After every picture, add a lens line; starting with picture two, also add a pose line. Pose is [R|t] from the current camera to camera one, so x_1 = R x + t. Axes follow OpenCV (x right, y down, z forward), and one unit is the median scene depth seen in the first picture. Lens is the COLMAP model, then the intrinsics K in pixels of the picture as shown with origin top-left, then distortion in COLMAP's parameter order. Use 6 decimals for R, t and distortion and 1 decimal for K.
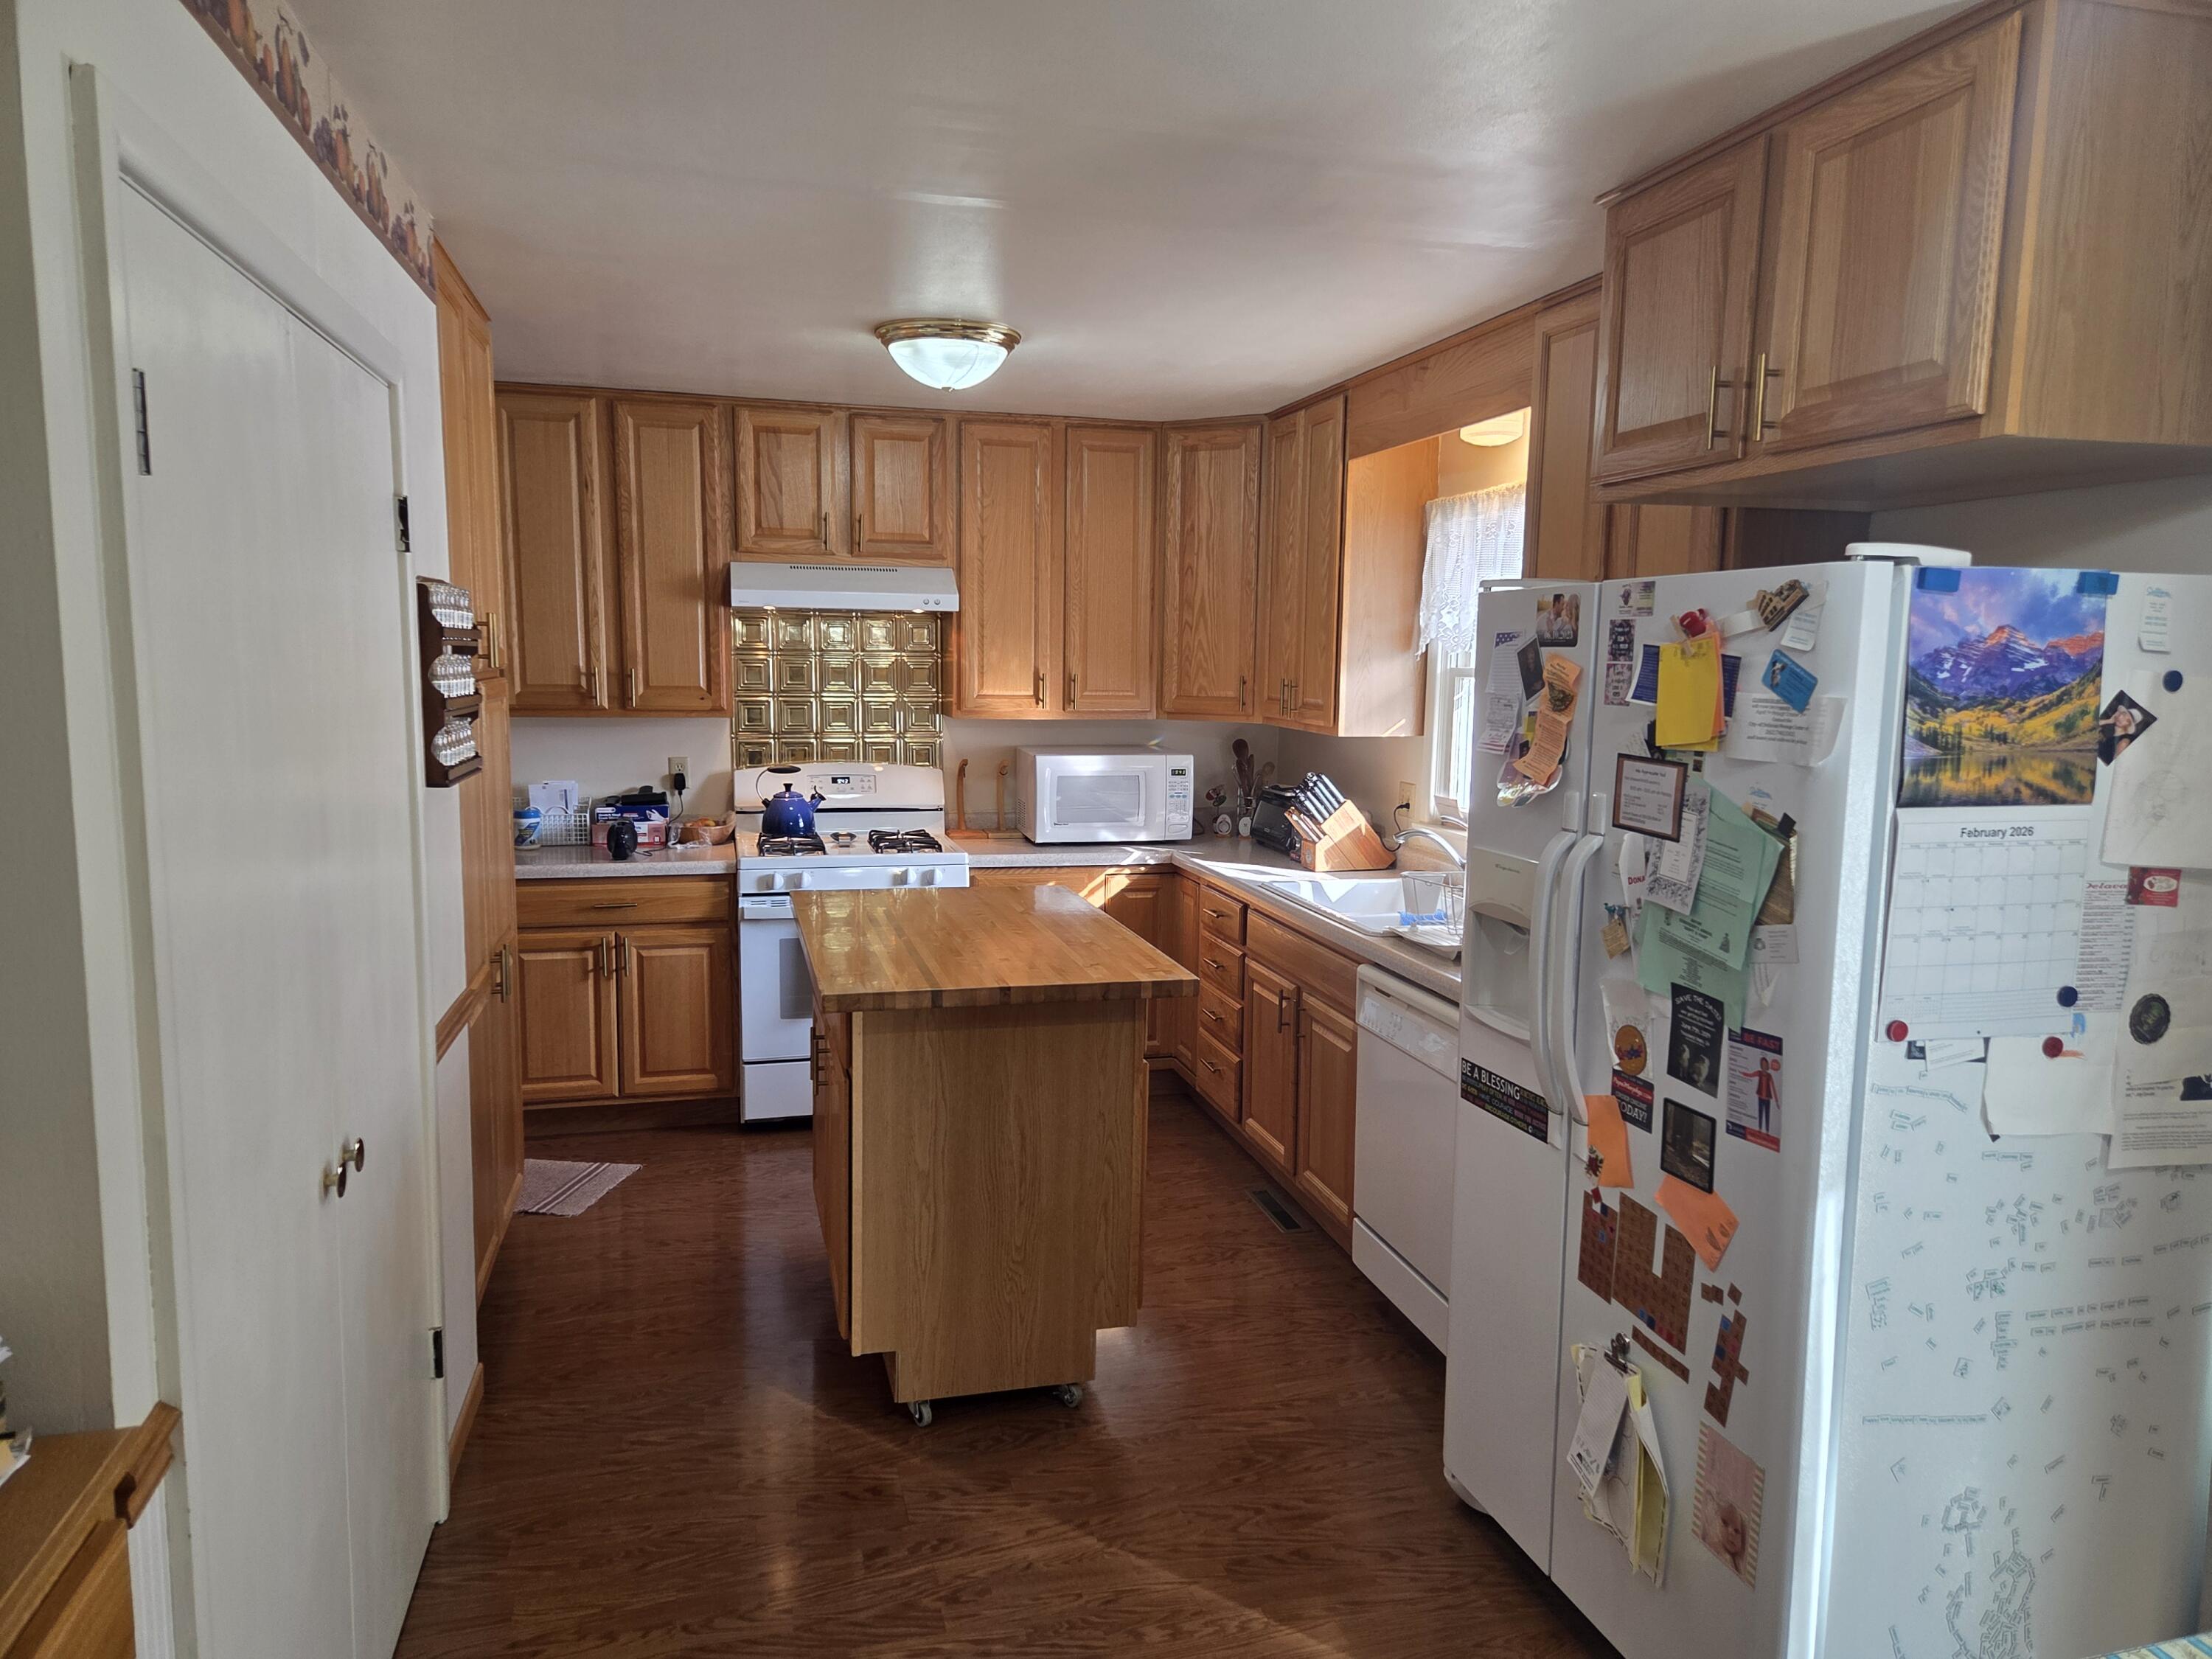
lens RADIAL K [[1464.1, 0, 1128.1], [0, 1464.1, 825.5], [0, 0, 1]] dist [0.073418, -0.053443]
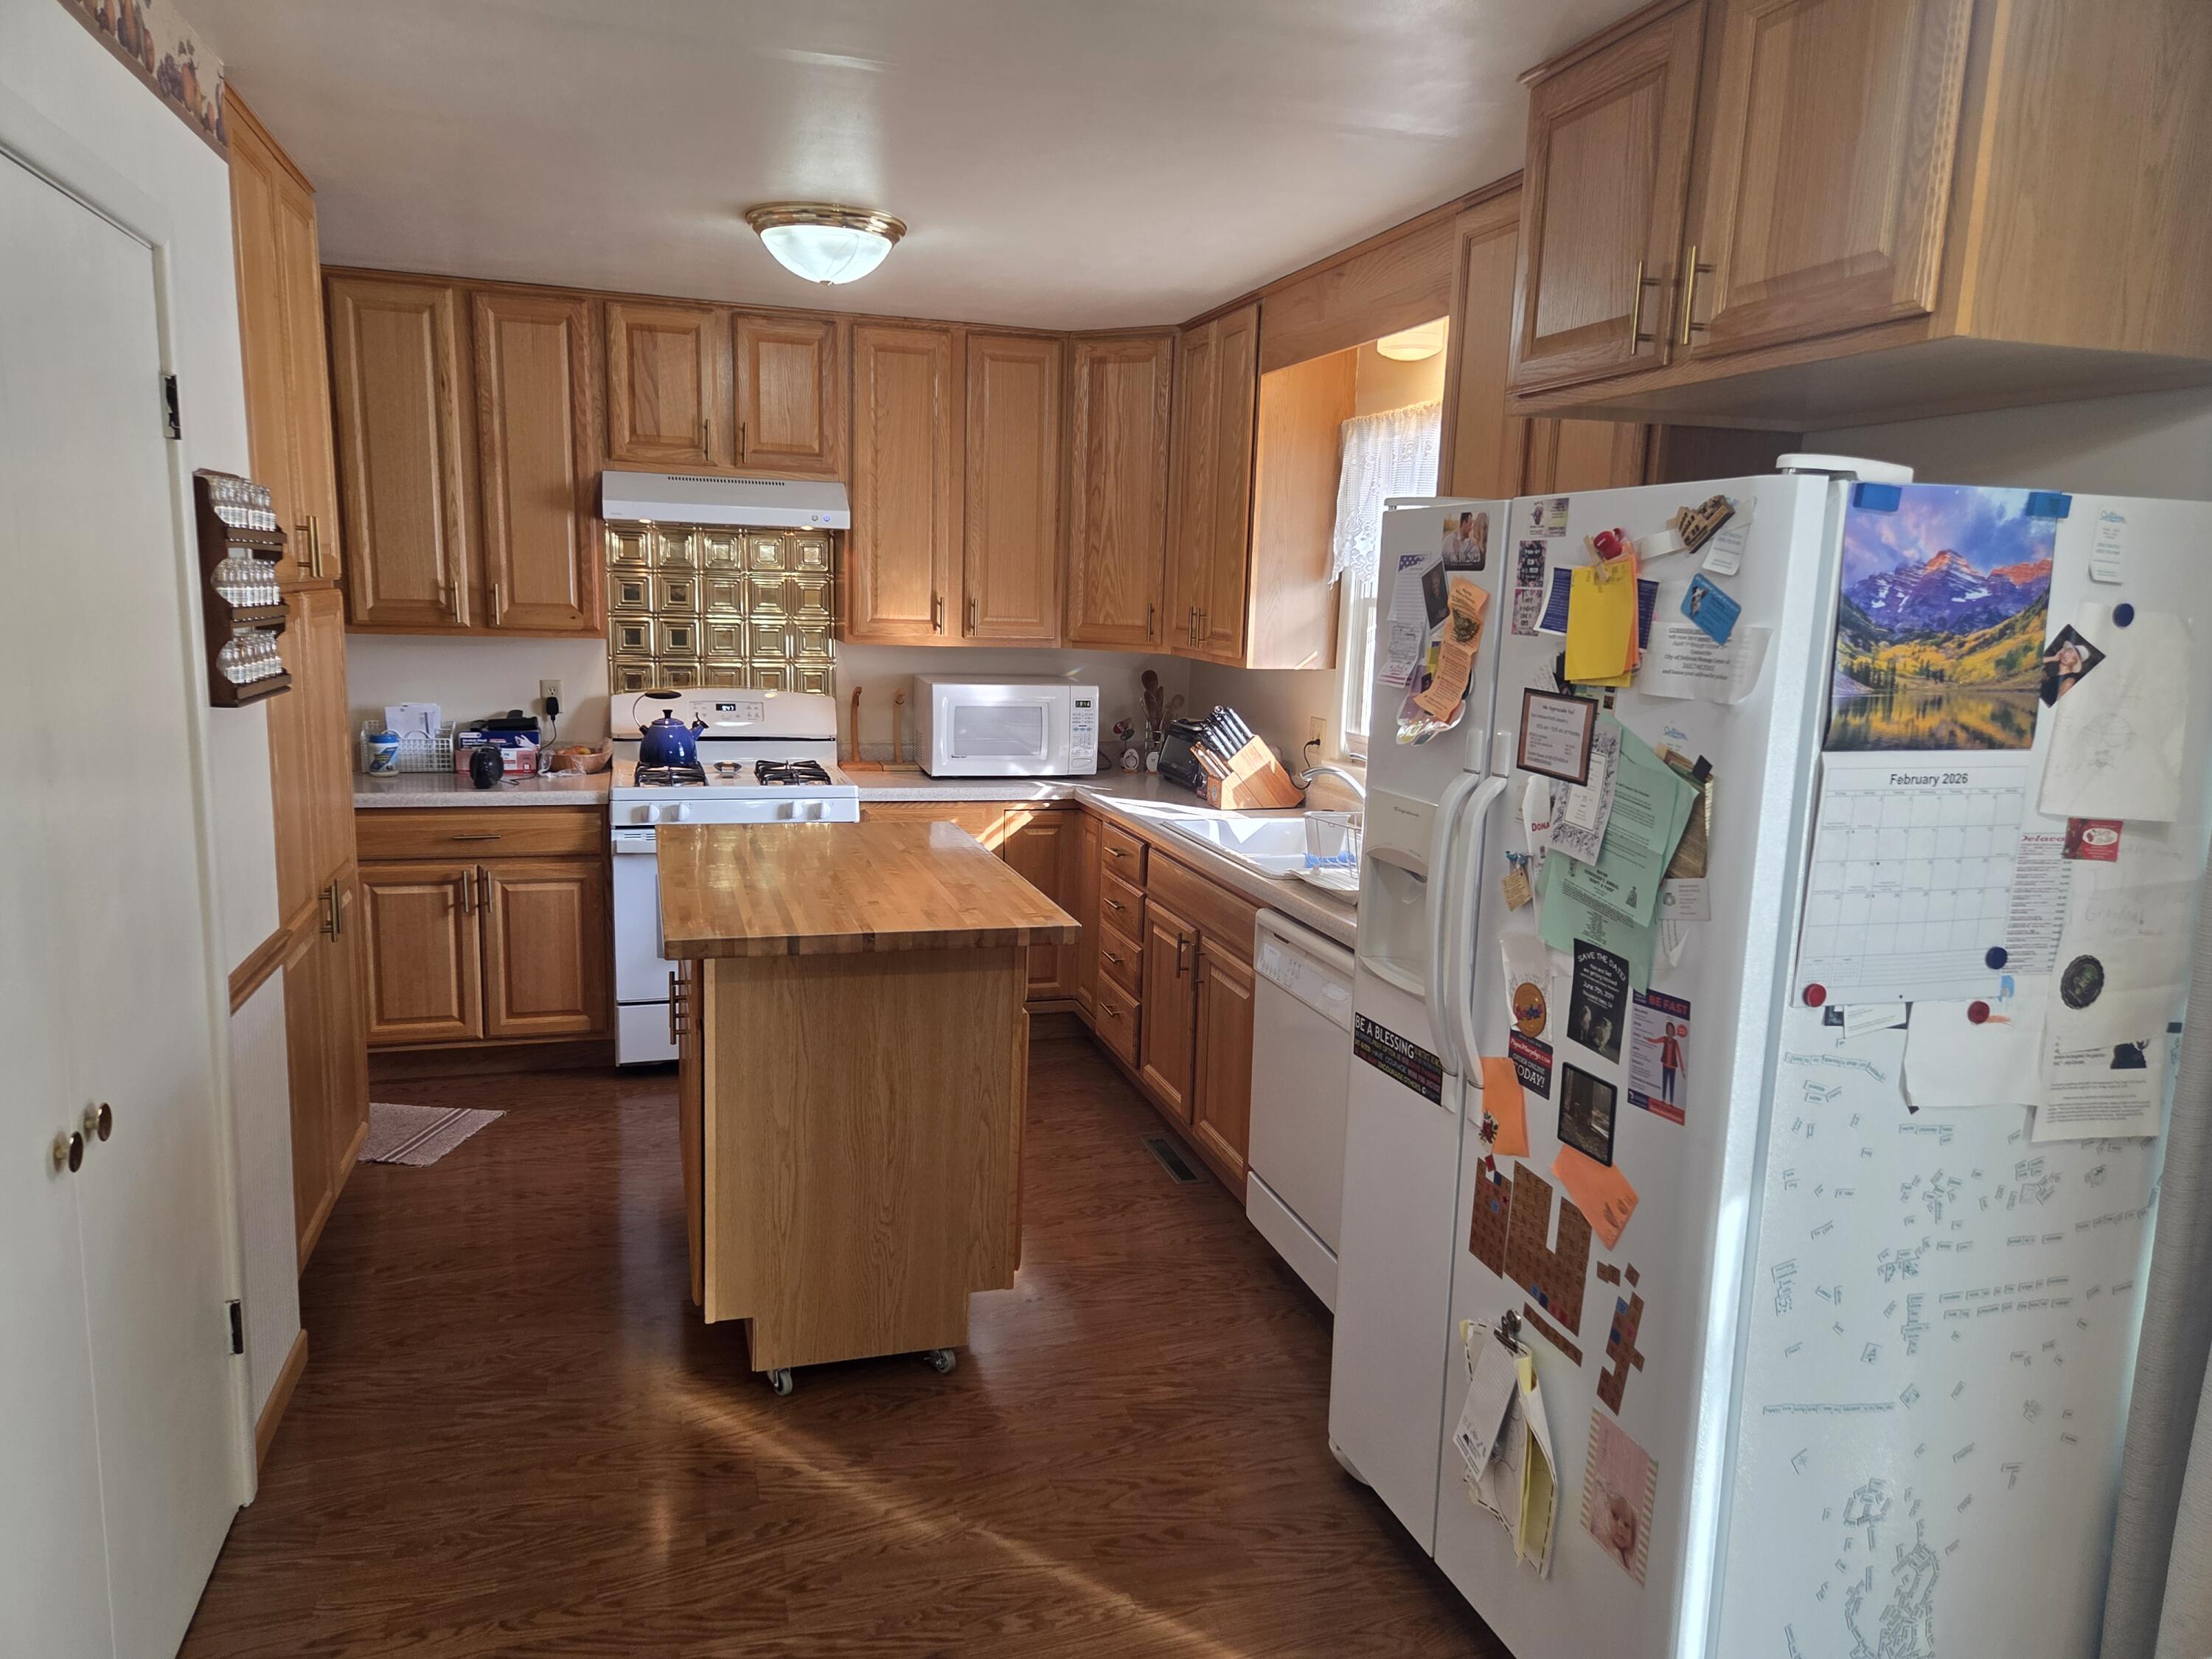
lens RADIAL K [[1469.6, 0, 1108.1], [0, 1469.6, 822.2], [0, 0, 1]] dist [0.075971, -0.057529]
pose [[0.999298, 0.010391, 0.035991, 0.033097], [-0.011948, 0.998990, 0.043321, -0.001901], [-0.035504, -0.043721, 0.998413, 0.070788]]
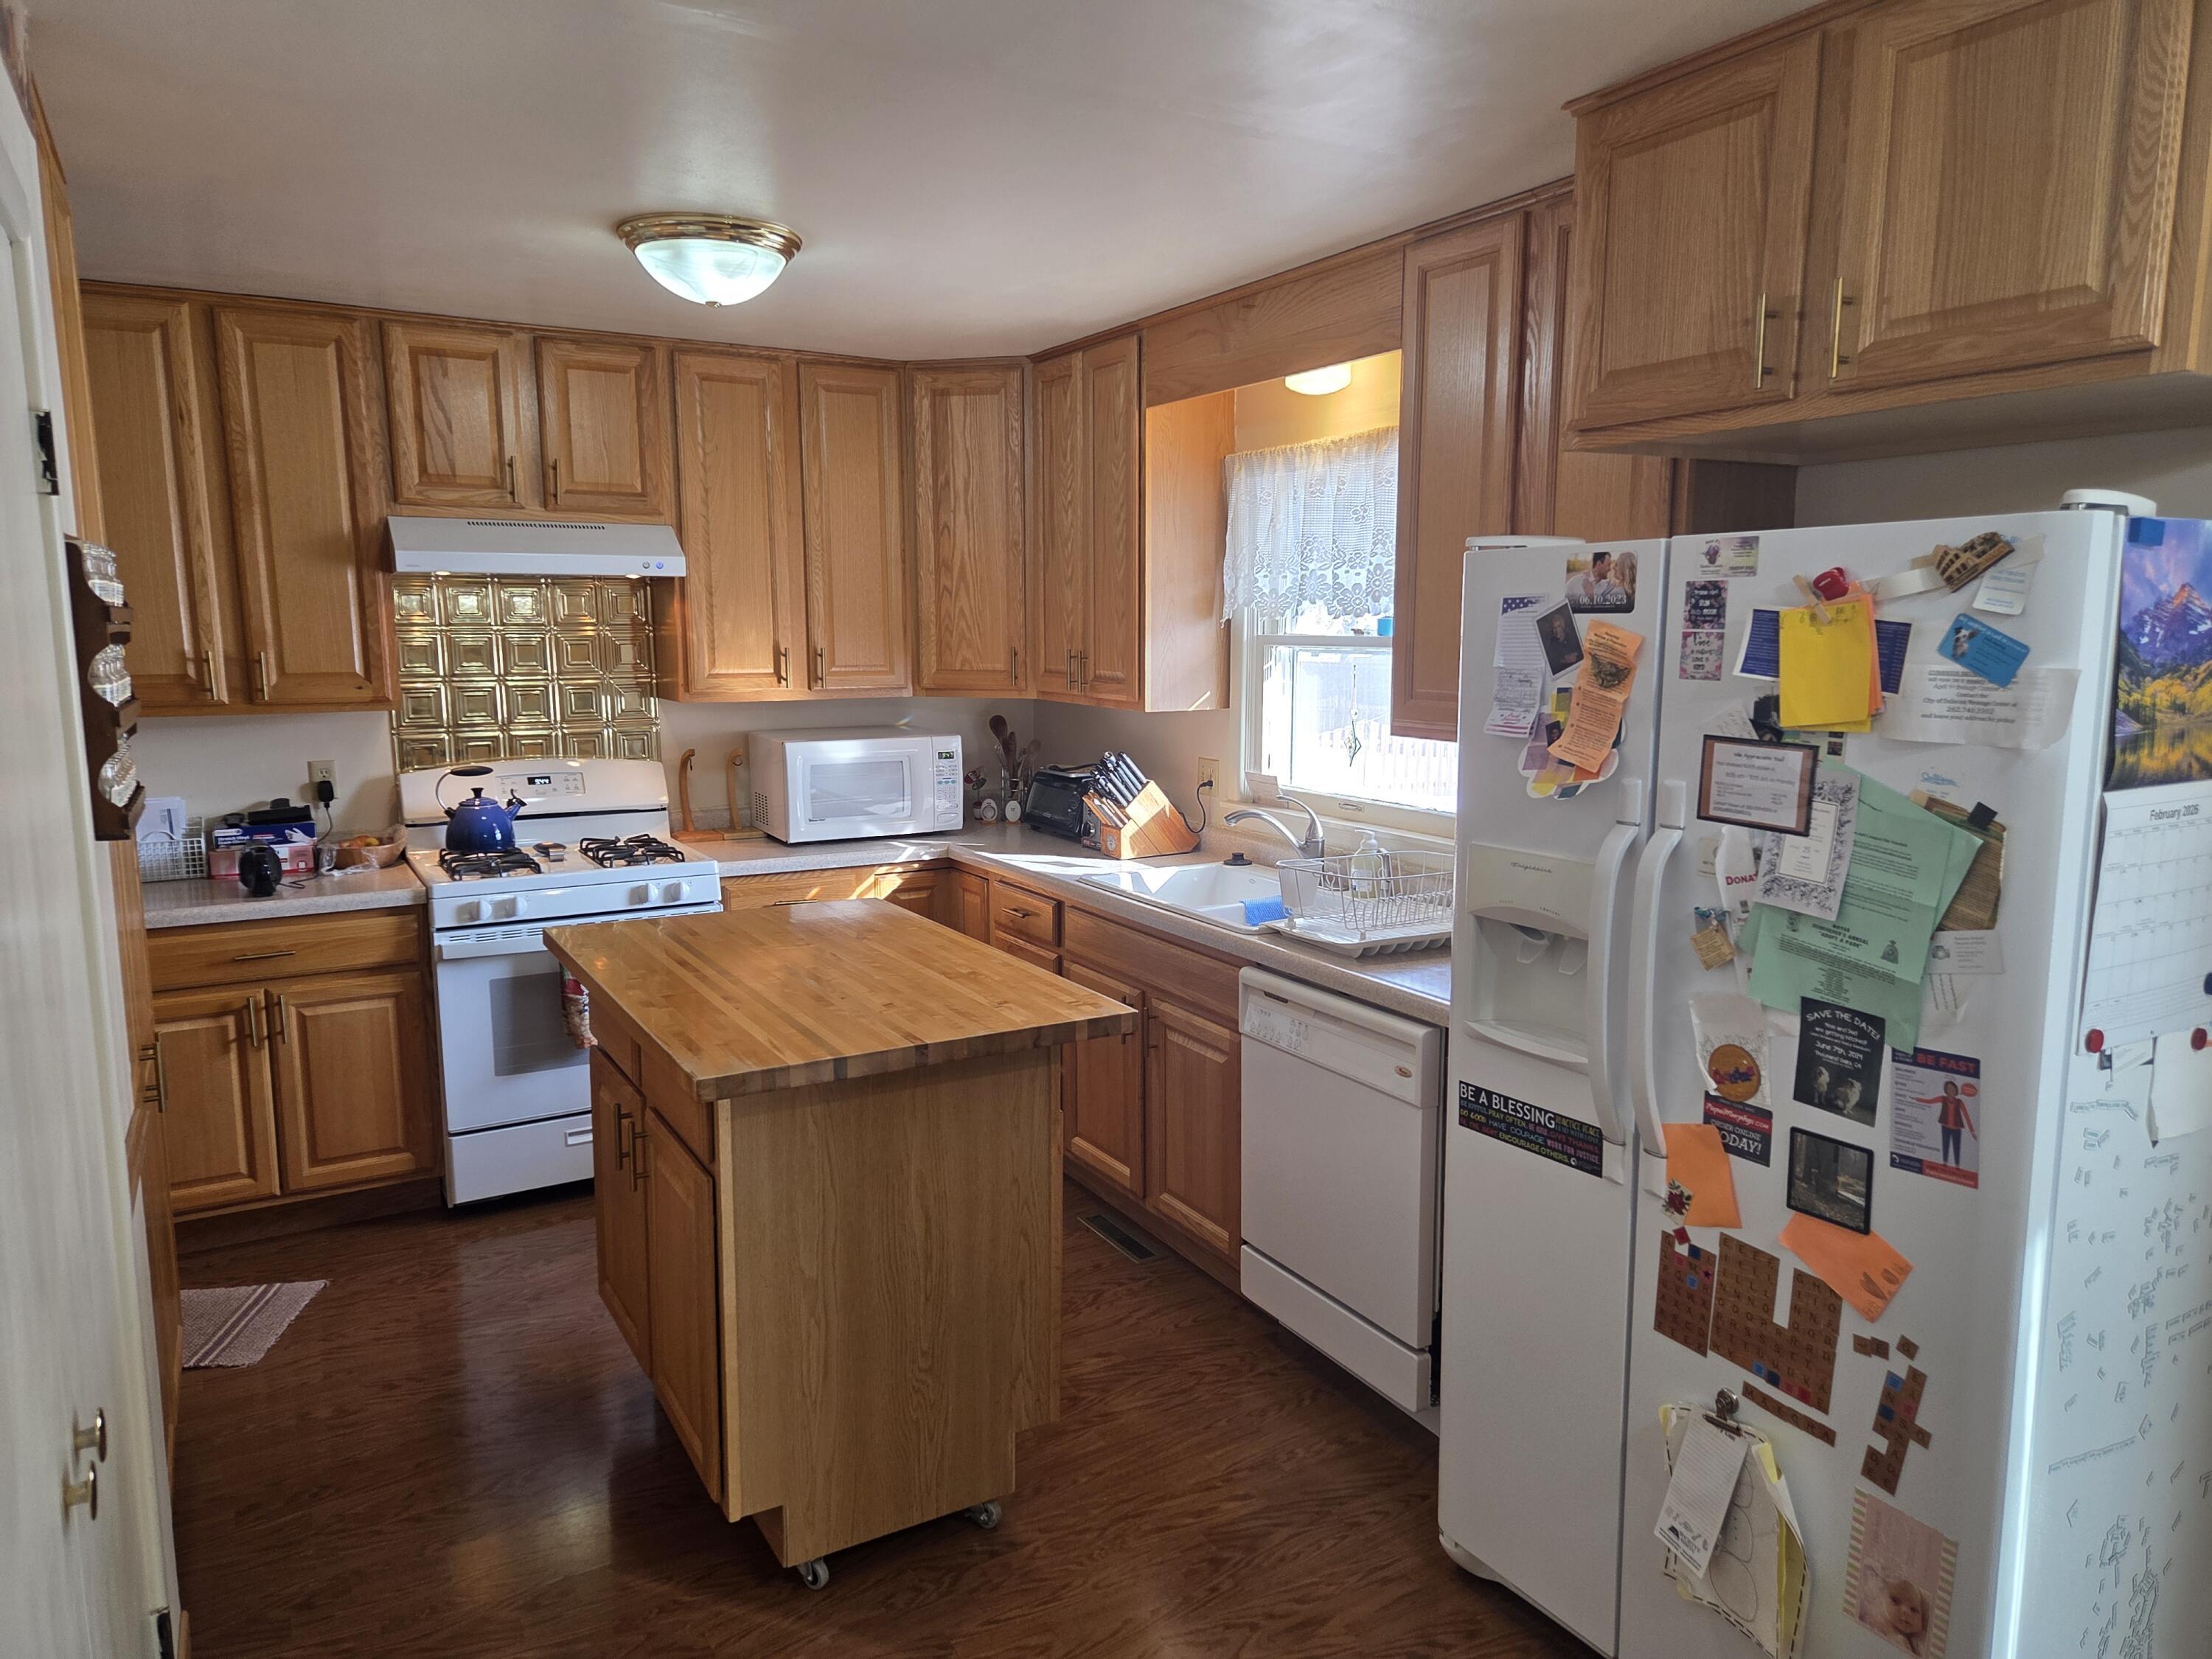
lens RADIAL K [[1464.1, 0, 1128.1], [0, 1464.1, 825.5], [0, 0, 1]] dist [0.073418, -0.053443]
pose [[0.964005, -0.051982, 0.260754, -0.181637], [0.045637, 0.998497, 0.030334, -0.030043], [-0.261939, -0.017342, 0.964929, 0.195942]]
